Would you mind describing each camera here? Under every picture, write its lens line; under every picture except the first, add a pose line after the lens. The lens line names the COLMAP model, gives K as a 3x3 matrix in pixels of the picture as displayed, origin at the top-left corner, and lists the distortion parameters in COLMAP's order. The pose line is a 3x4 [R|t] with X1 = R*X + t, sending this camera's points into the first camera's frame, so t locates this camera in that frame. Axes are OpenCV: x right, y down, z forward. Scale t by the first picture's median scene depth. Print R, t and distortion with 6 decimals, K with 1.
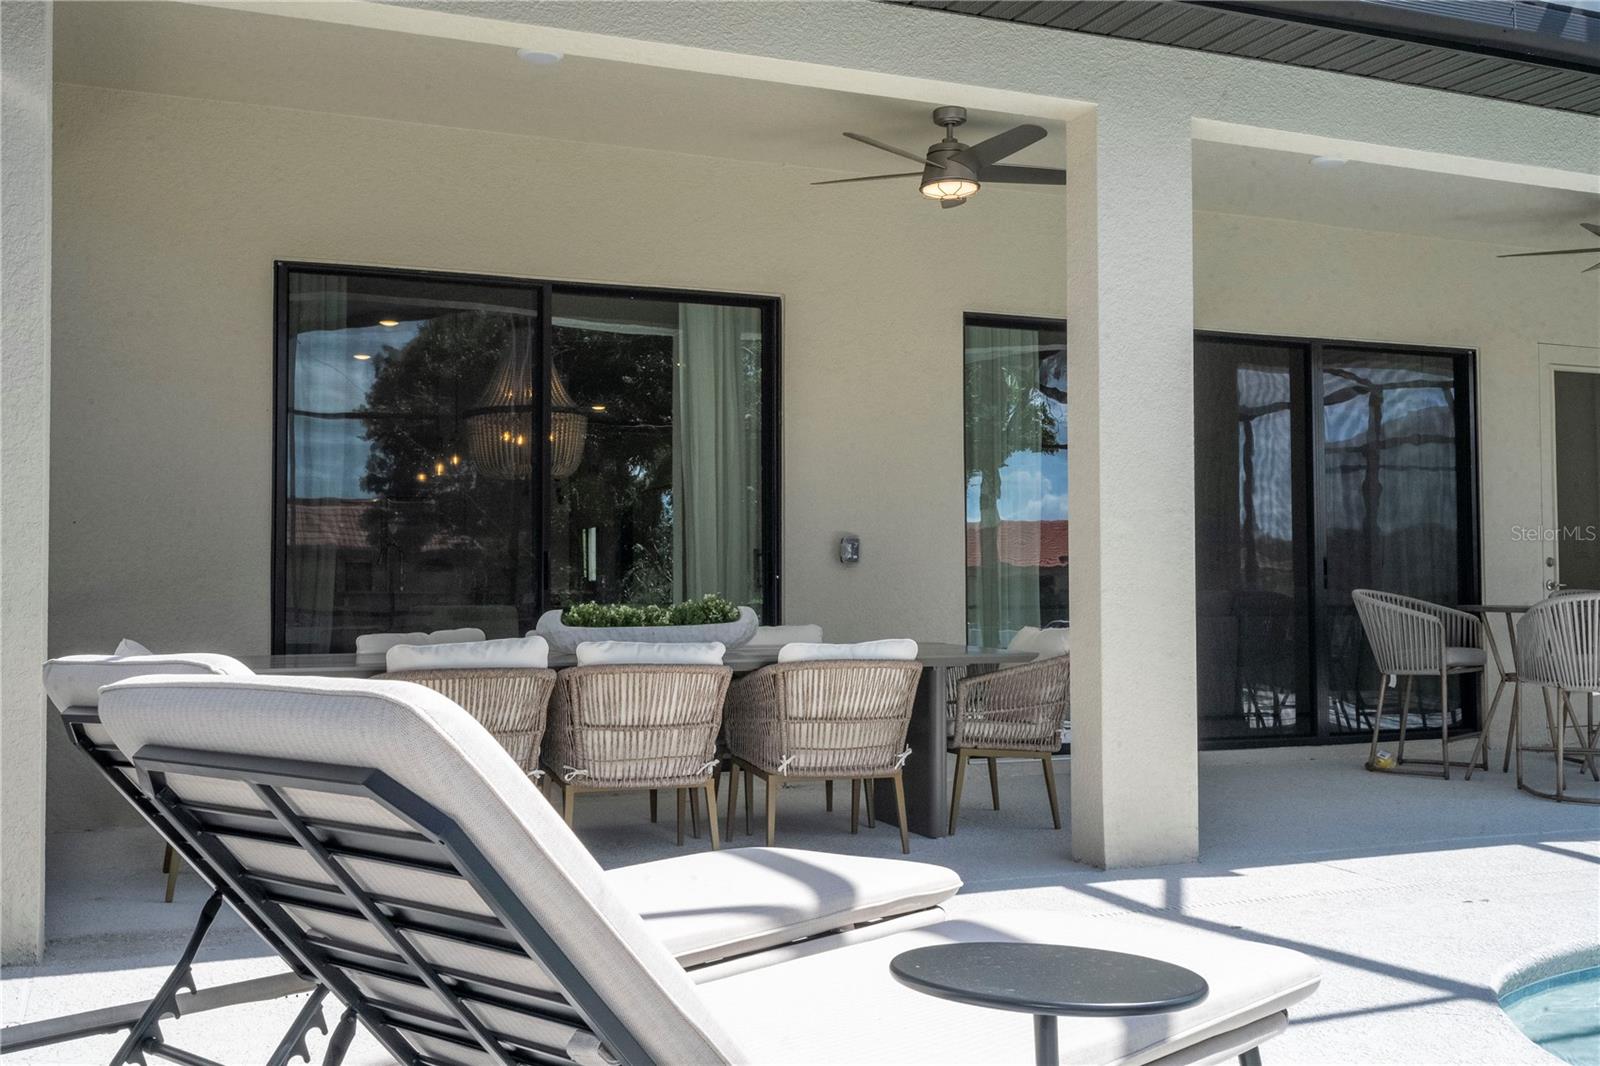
lens RADIAL K [[1735.7, 0, 800.0], [0, 1735.7, 533.0], [0, 0, 1]] dist [-0.013161, -0.025490]
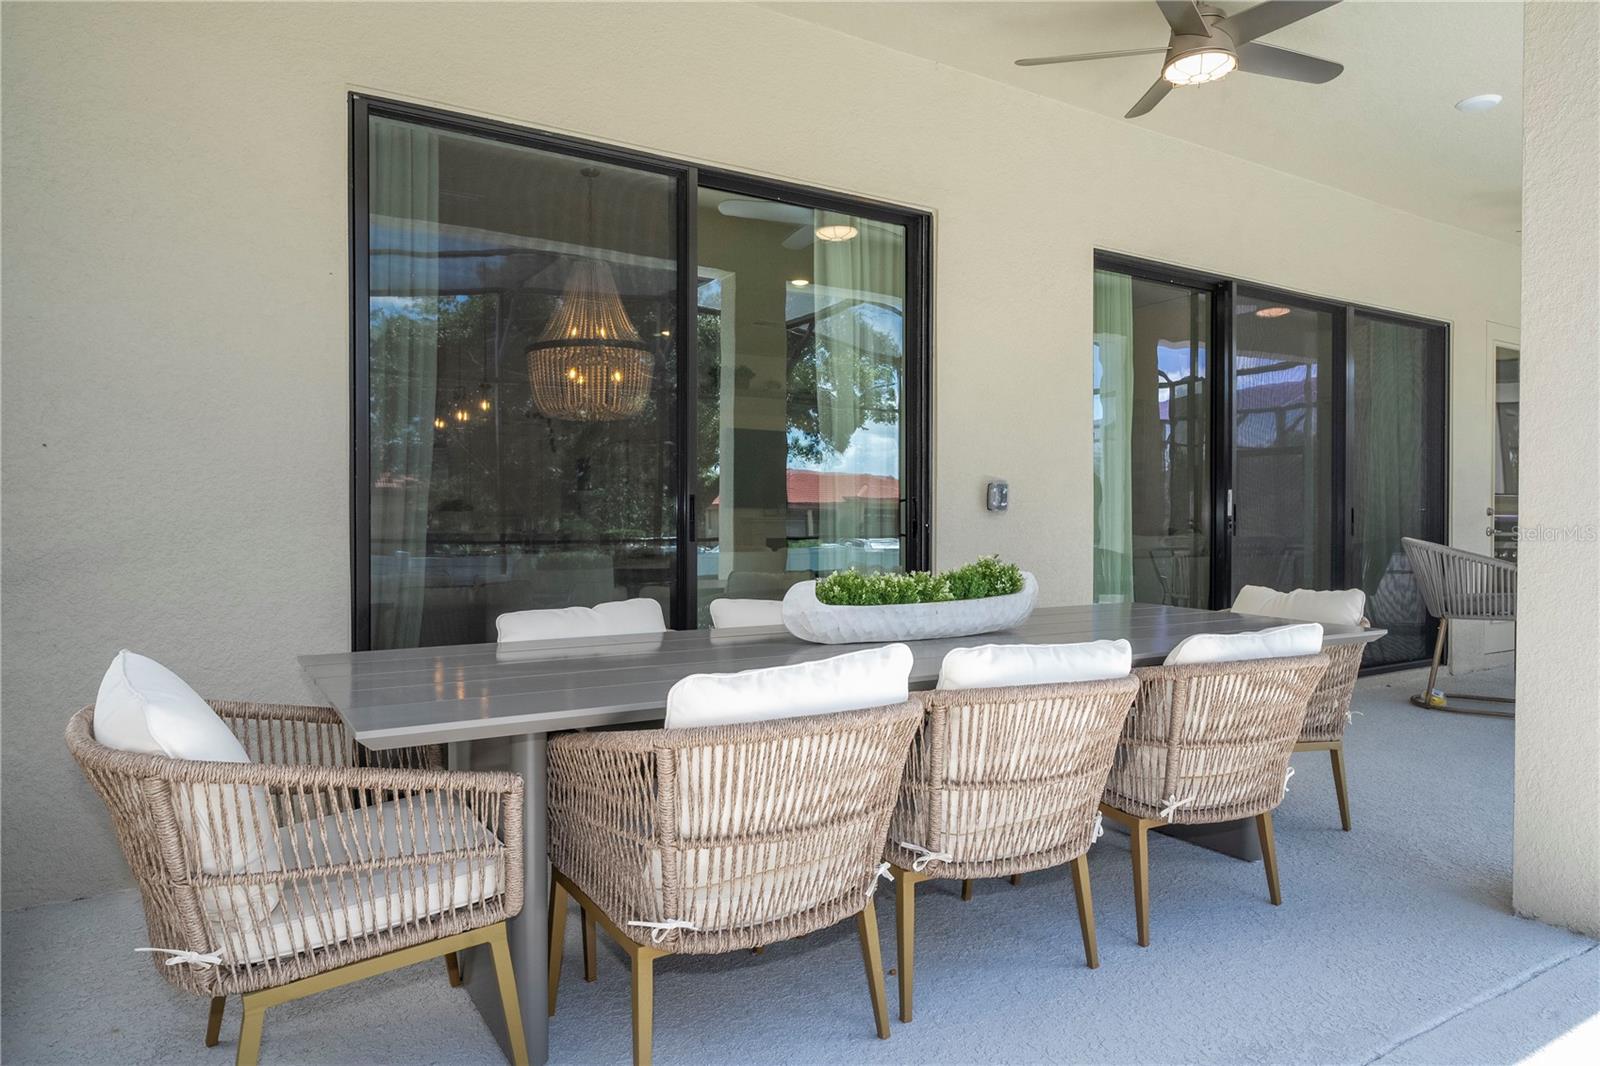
lens RADIAL K [[1055.0, 0, 800.0], [0, 1055.0, 533.0], [0, 0, 1]] dist [-0.005165, -0.000940]
pose [[0.983396, 0.002194, 0.181460, -0.195884], [-0.010746, 0.998876, 0.046162, 0.004925], [-0.181155, -0.047345, 0.982314, 0.520545]]
